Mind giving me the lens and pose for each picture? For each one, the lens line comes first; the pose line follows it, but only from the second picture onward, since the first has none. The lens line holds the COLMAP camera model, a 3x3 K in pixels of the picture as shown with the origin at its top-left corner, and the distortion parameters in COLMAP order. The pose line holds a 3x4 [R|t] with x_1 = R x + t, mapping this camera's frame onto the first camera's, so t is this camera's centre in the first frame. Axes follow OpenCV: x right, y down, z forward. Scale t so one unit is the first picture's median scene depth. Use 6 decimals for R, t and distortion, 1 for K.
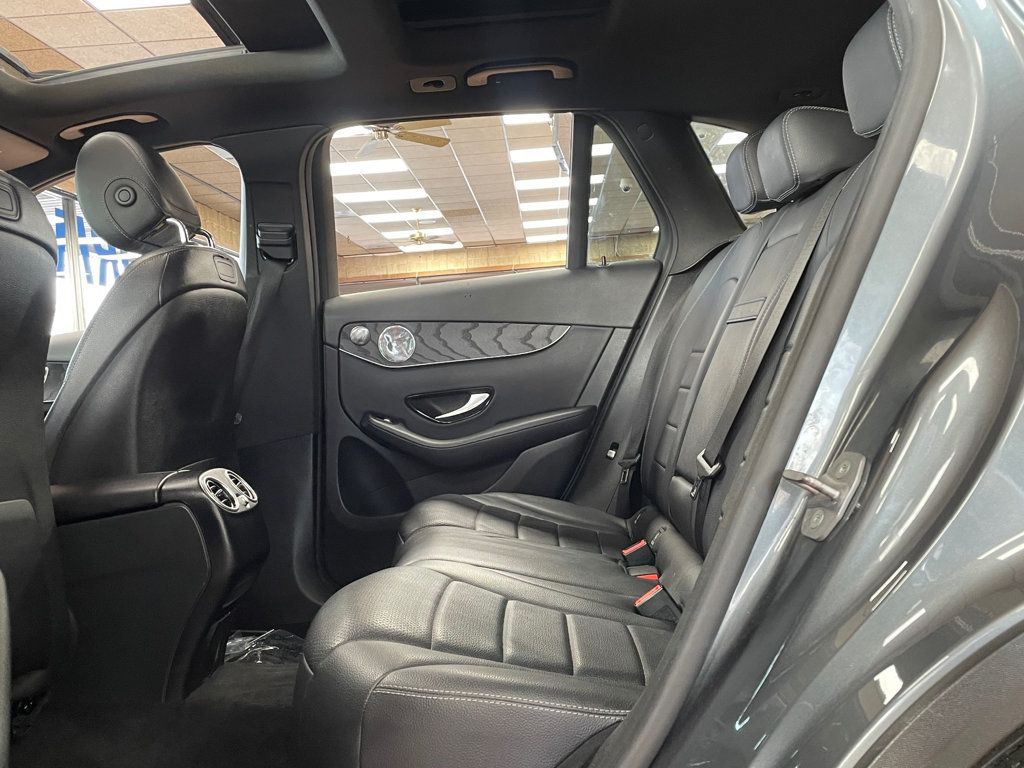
lens RADIAL K [[975.5, 0, 513.2], [0, 975.5, 385.6], [0, 0, 1]] dist [0.022373, 0.000000]
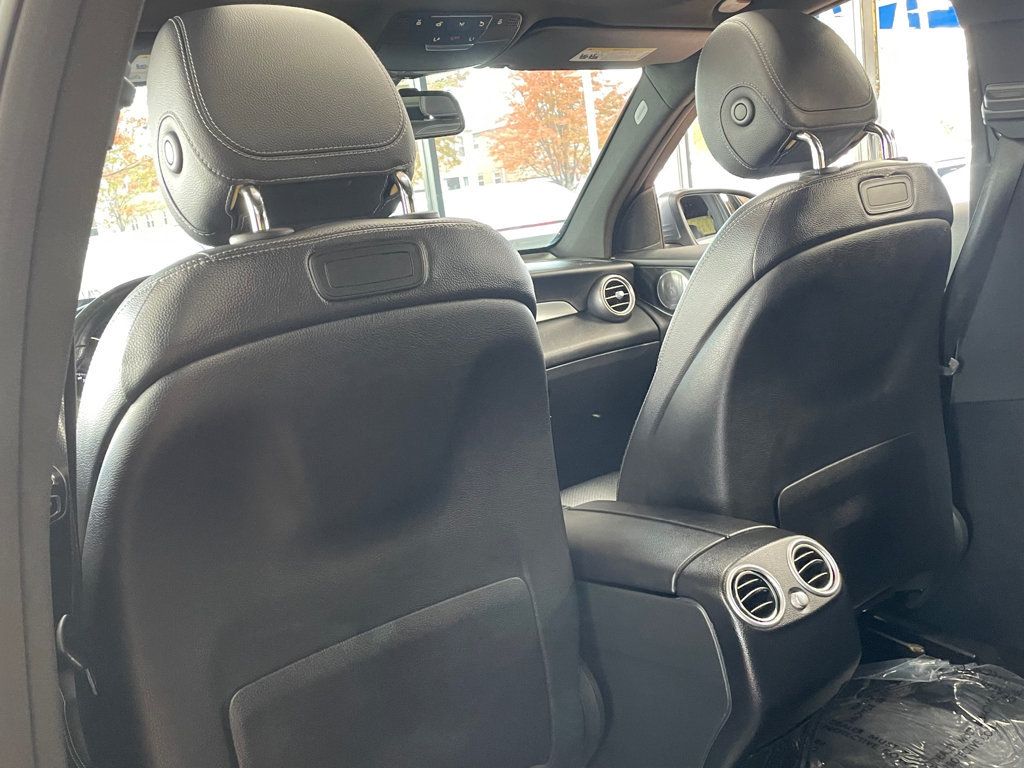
lens RADIAL K [[975.5, 0, 509.6], [0, 975.5, 383.4], [0, 0, 1]] dist [0.022373, 0.000000]
pose [[0.611466, 0.149857, -0.776951, 0.085021], [0.072481, 0.967166, 0.243589, -0.156951], [0.787944, -0.205261, 0.580527, 0.326510]]
